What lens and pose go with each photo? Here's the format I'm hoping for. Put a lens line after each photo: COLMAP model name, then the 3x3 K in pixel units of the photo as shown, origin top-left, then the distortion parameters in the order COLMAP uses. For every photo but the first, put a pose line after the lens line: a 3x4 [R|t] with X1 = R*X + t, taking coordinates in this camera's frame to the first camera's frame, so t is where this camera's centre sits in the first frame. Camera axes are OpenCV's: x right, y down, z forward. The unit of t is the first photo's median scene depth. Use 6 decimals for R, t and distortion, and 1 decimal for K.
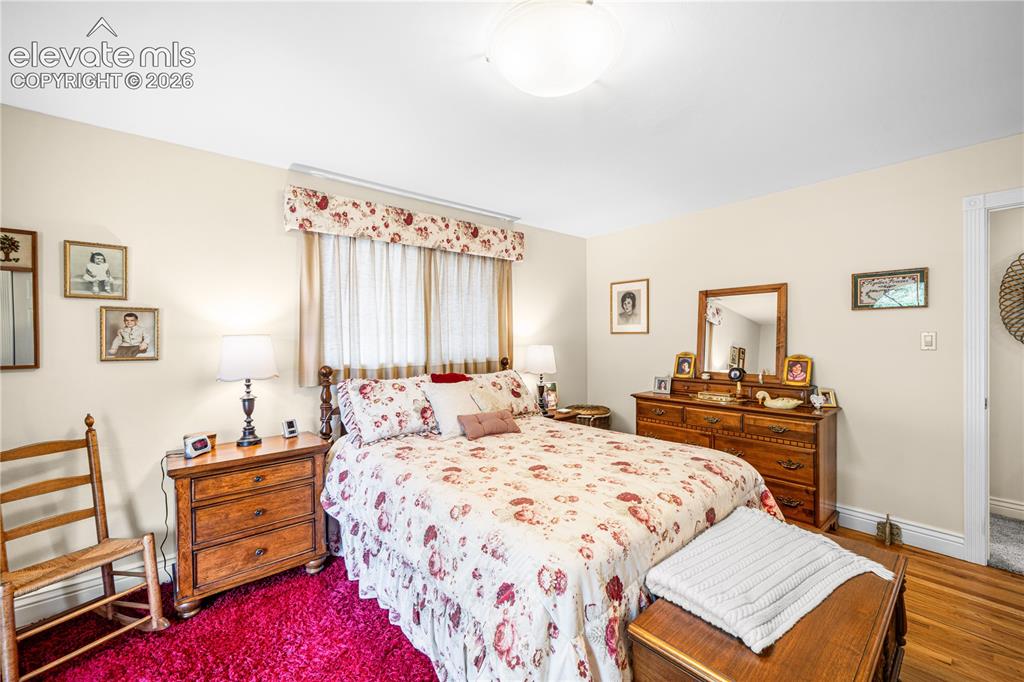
lens RADIAL K [[416.4, 0, 506.0], [0, 416.4, 334.2], [0, 0, 1]] dist [-0.000102, -0.000660]
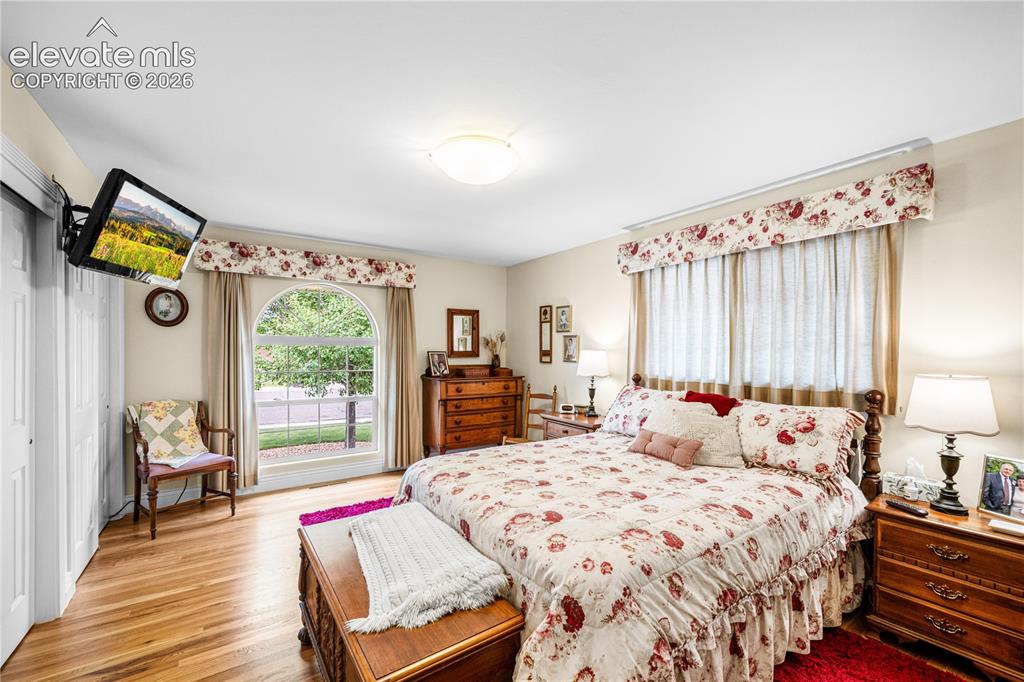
lens RADIAL K [[416.4, 0, 506.0], [0, 416.4, 350.0], [0, 0, 1]] dist [-0.000102, -0.000660]
pose [[-0.120958, 0.002143, -0.992655, 0.766270], [-0.009665, 0.999948, 0.003336, 0.001243], [0.992611, 0.009997, -0.120931, 0.636644]]
